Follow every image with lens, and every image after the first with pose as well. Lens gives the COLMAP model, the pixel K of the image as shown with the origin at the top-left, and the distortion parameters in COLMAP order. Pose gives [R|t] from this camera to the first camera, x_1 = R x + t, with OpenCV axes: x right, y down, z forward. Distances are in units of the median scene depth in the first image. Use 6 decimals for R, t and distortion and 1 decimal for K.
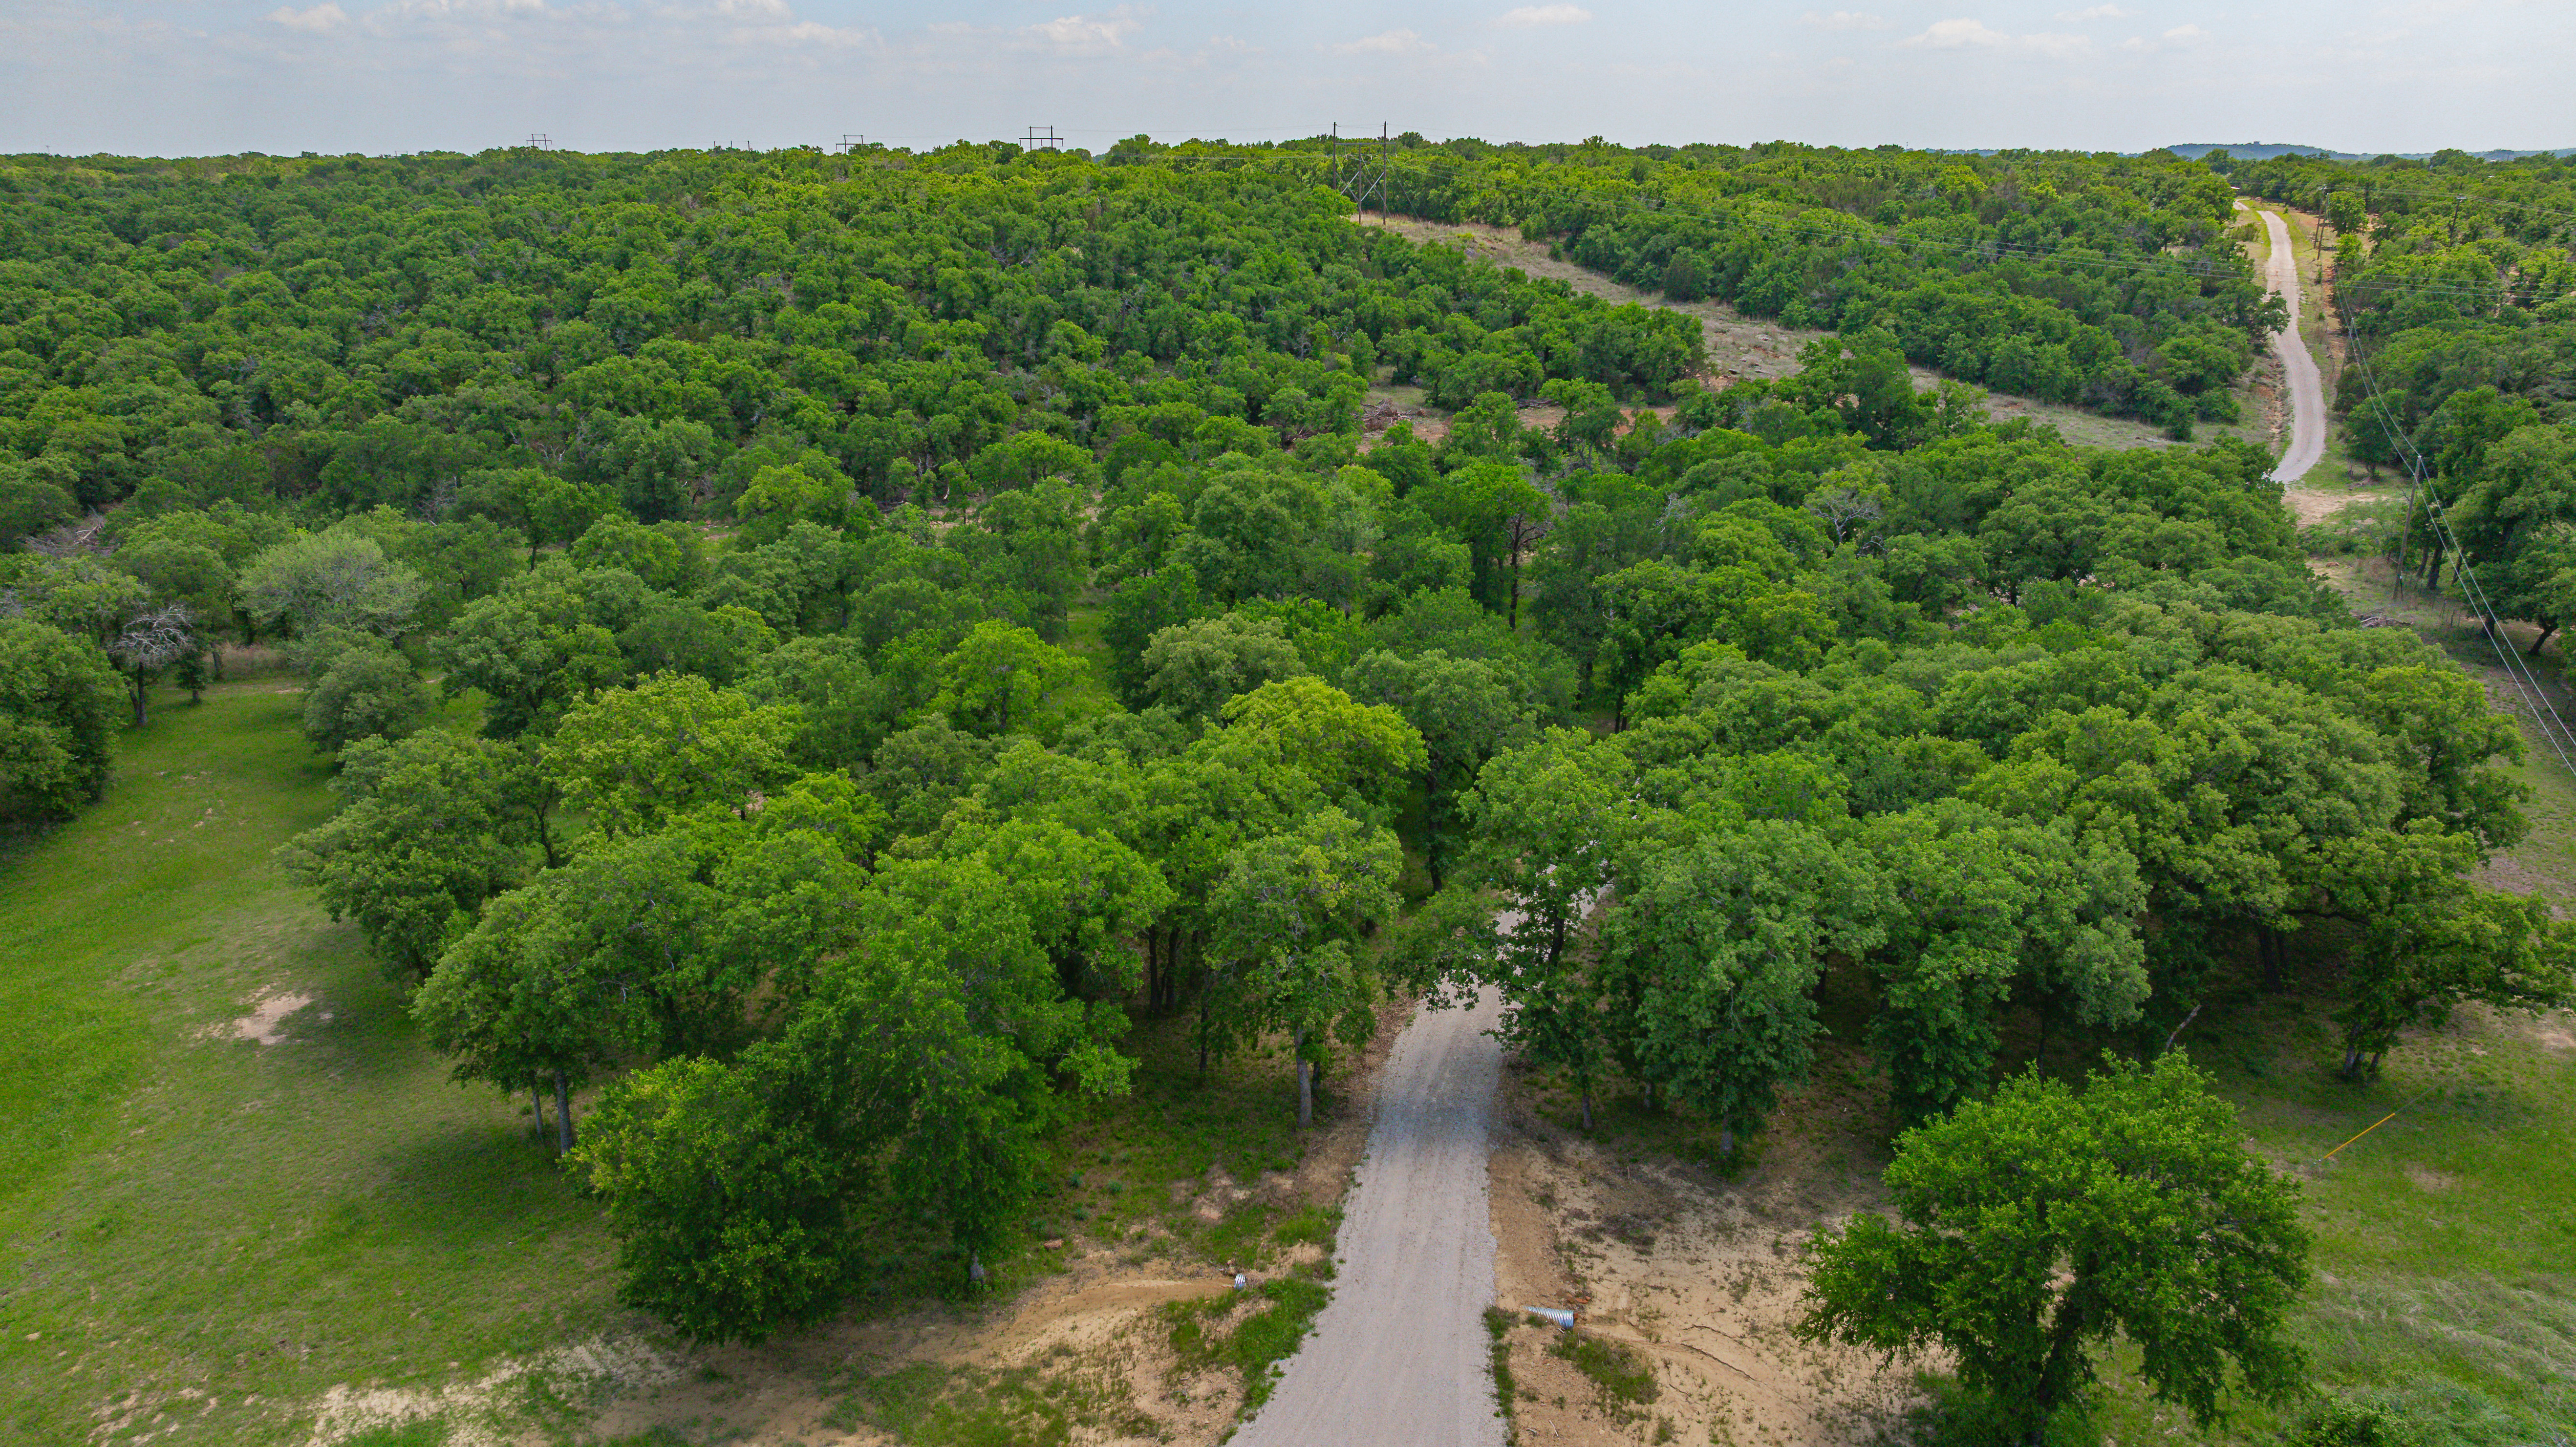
lens RADIAL K [[1862.3, 0, 1302.7], [0, 1862.3, 719.1], [0, 0, 1]] dist [-0.038506, 0.046936]
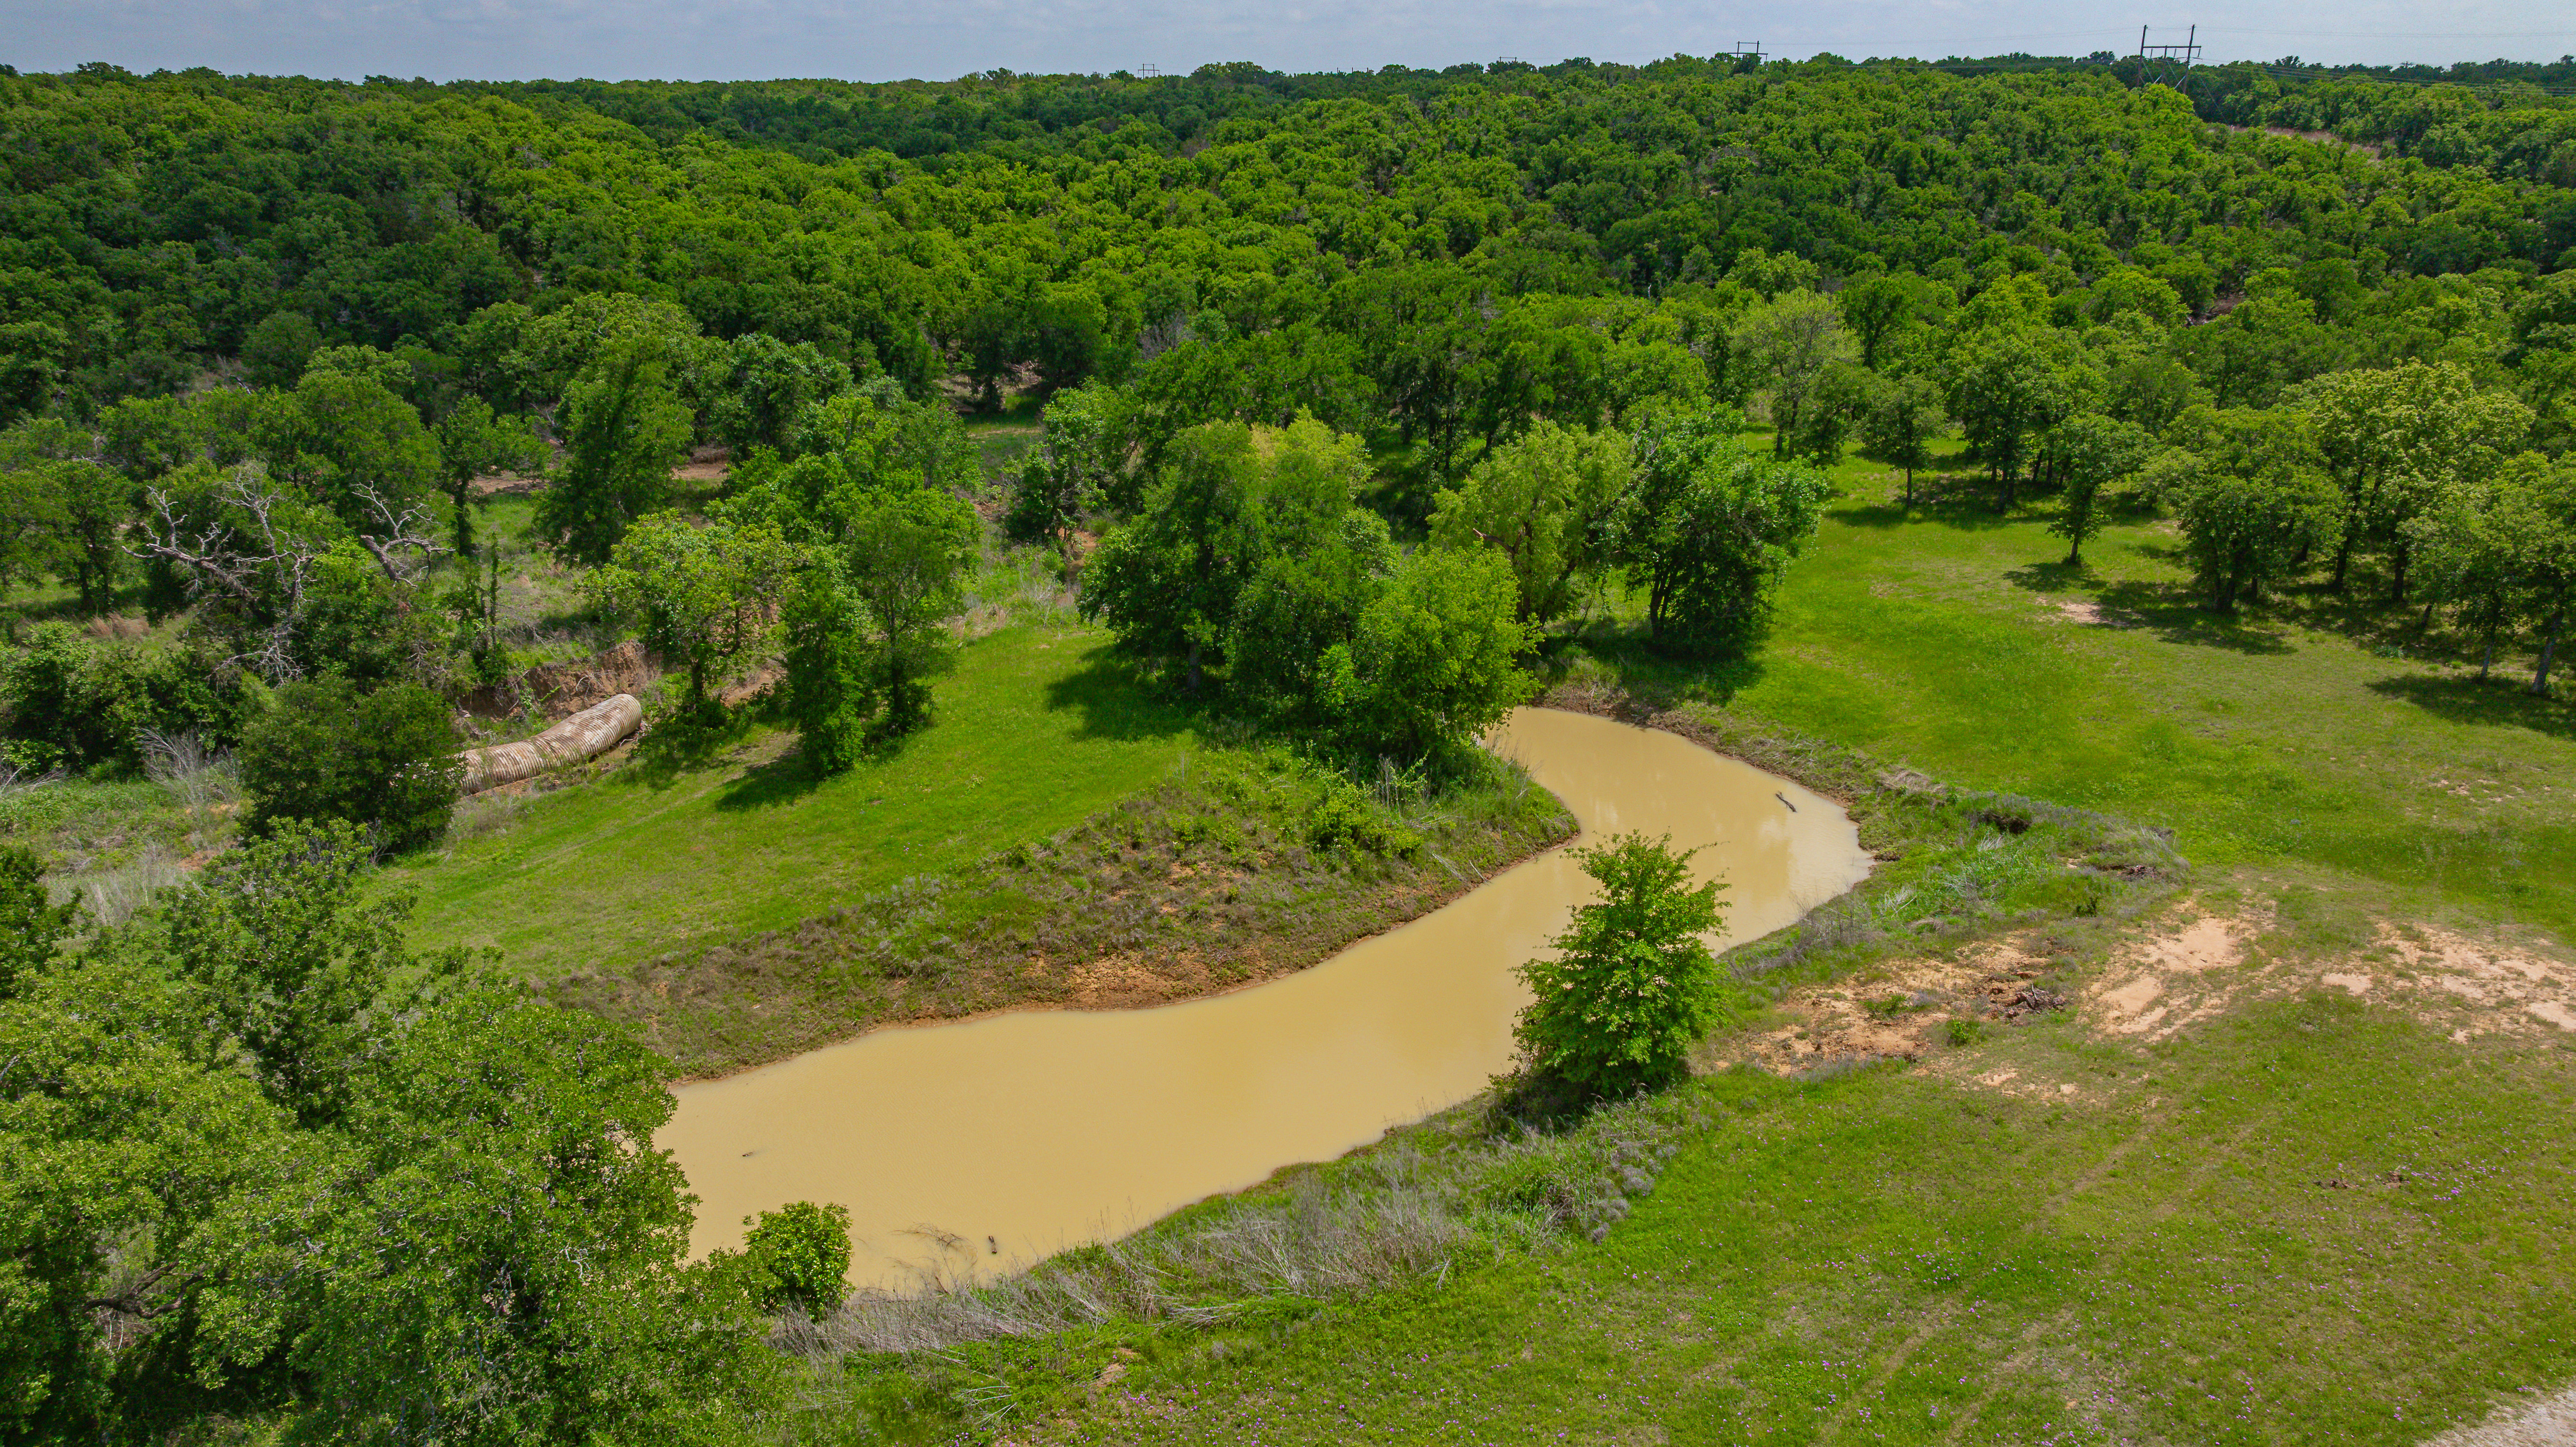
lens RADIAL K [[1862.3, 0, 1289.4], [0, 1862.3, 726.2], [0, 0, 1]] dist [-0.038506, 0.046936]
pose [[0.974204, 0.072774, -0.213611, -0.228859], [-0.067156, 0.997182, 0.033449, 0.065579], [0.215443, -0.018241, 0.976346, -0.099339]]
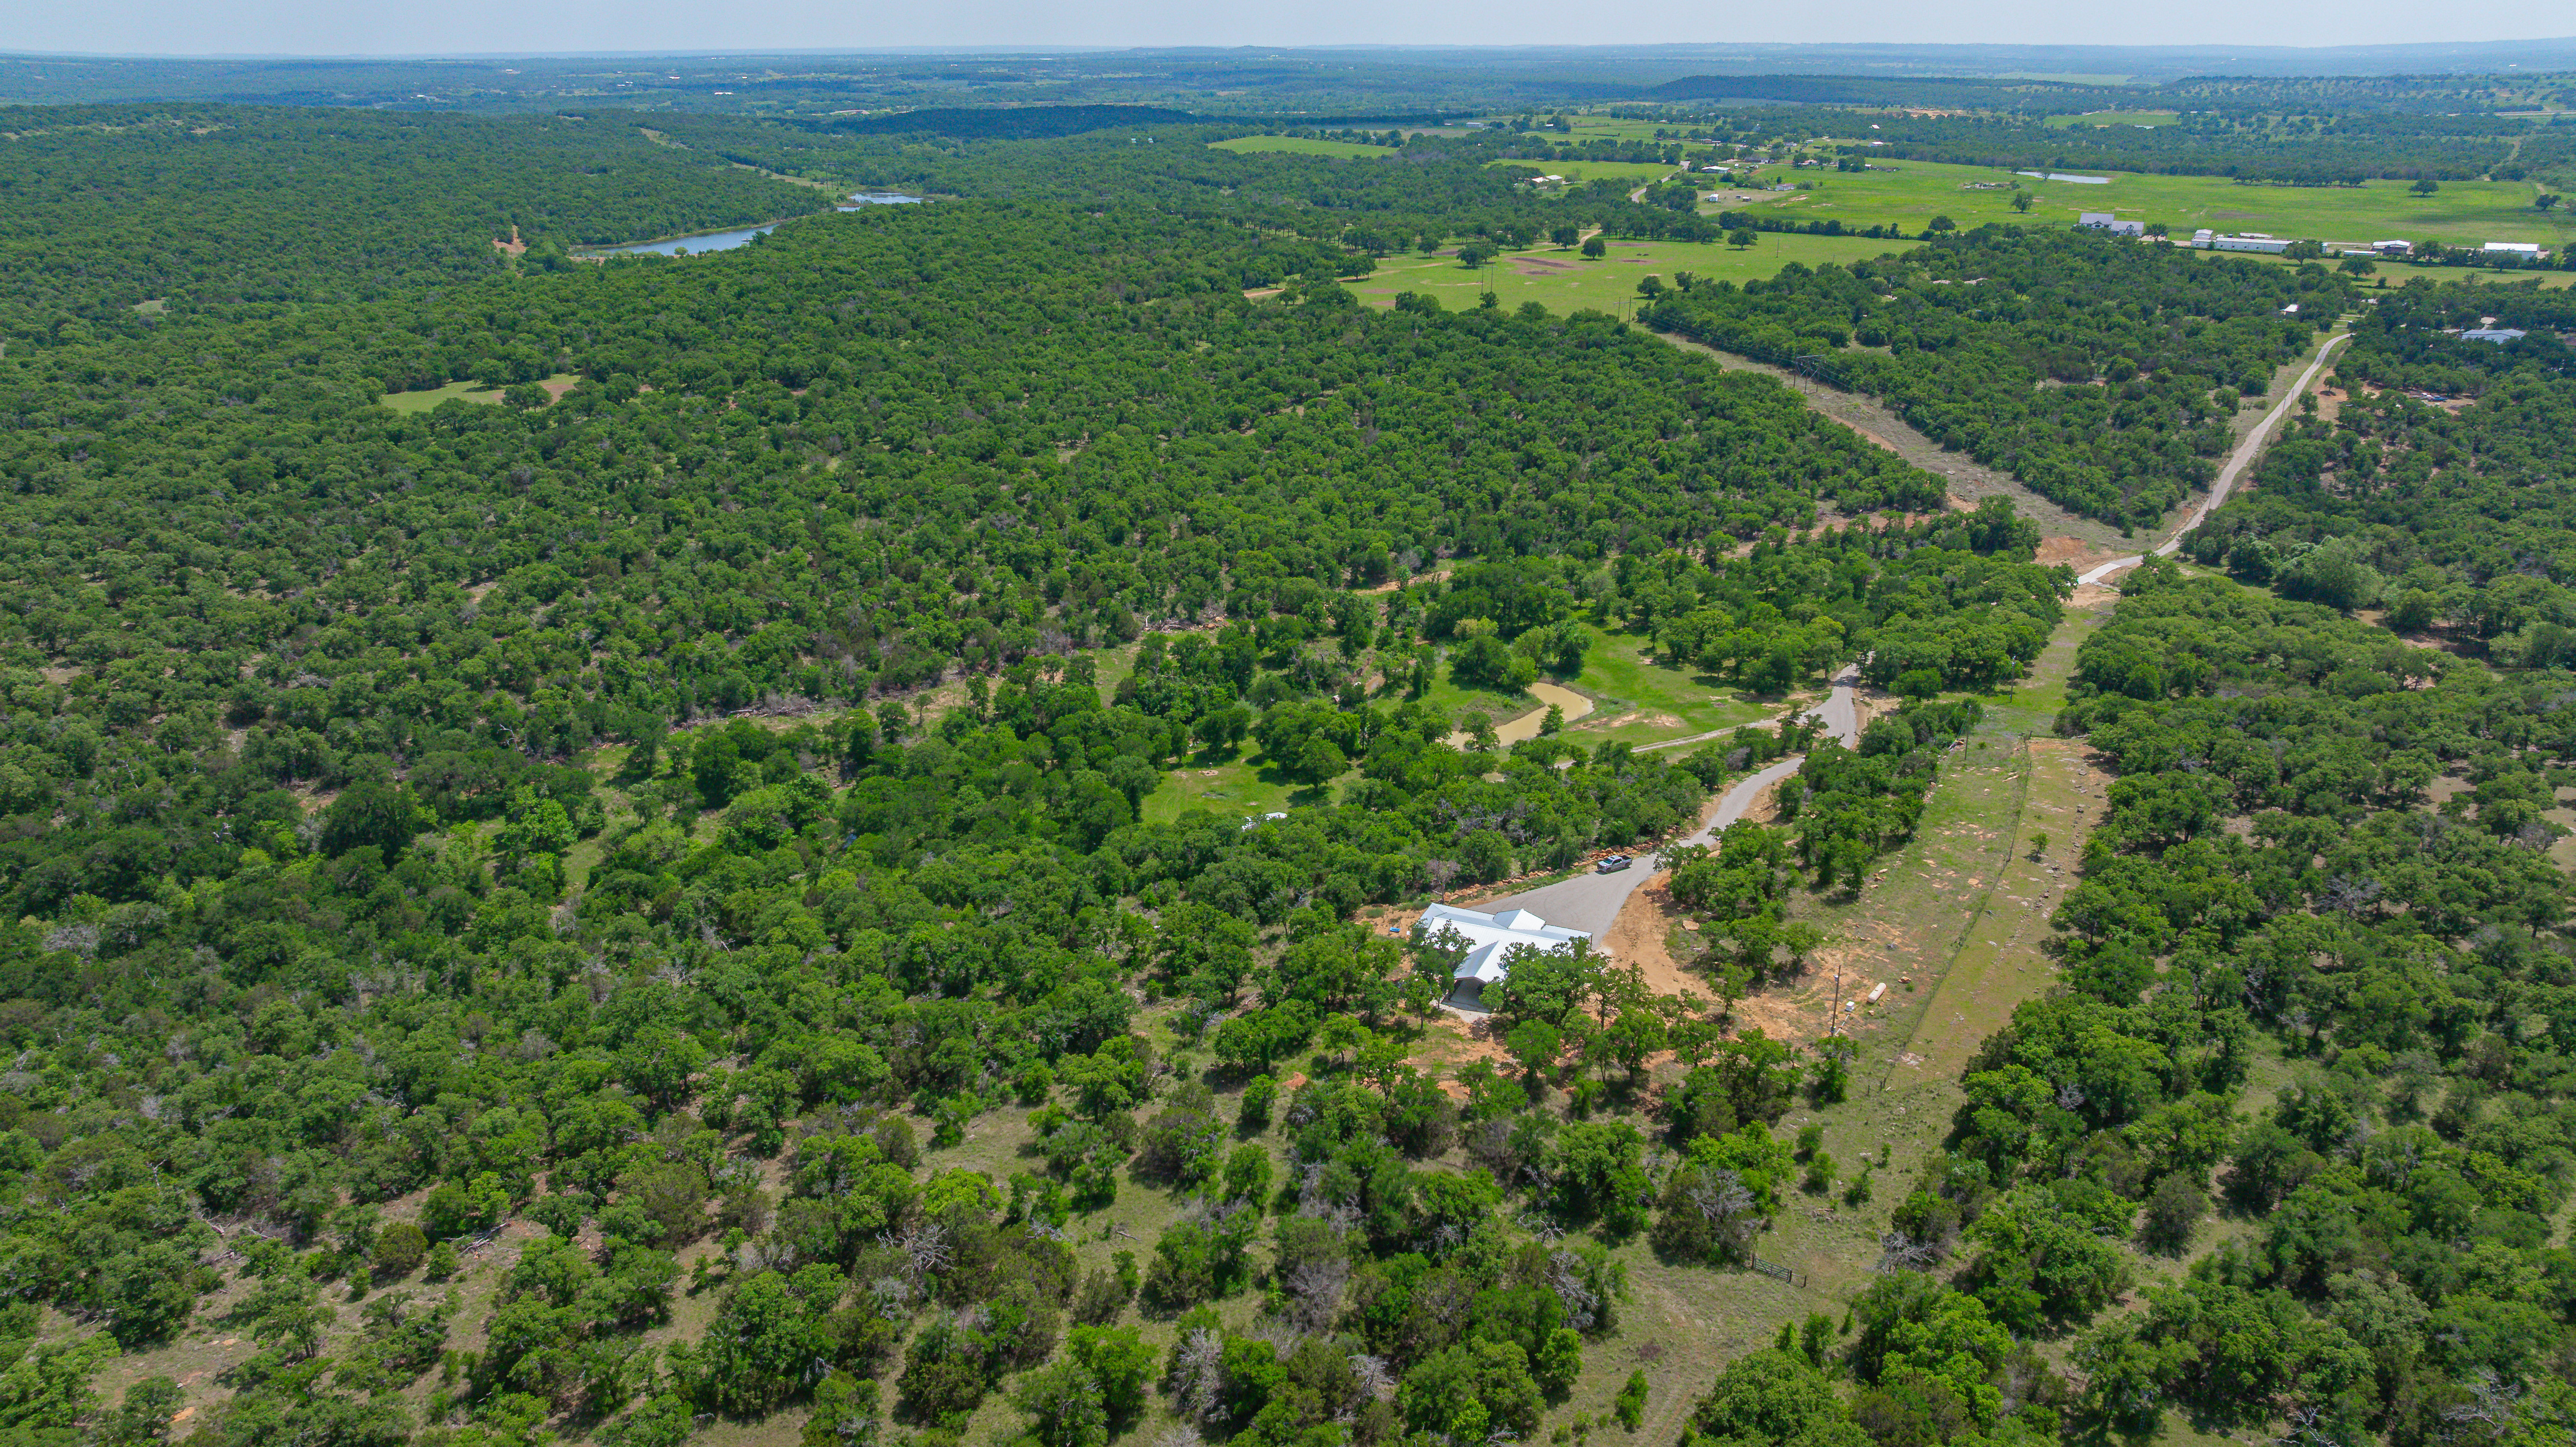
lens RADIAL K [[1862.3, 0, 1293.2], [0, 1862.3, 736.0], [0, 0, 1]] dist [-0.038506, 0.046936]
pose [[0.981337, 0.071382, -0.178555, -0.167255], [-0.058983, 0.995526, 0.073818, 0.005980], [0.183026, -0.061908, 0.981157, -1.493452]]
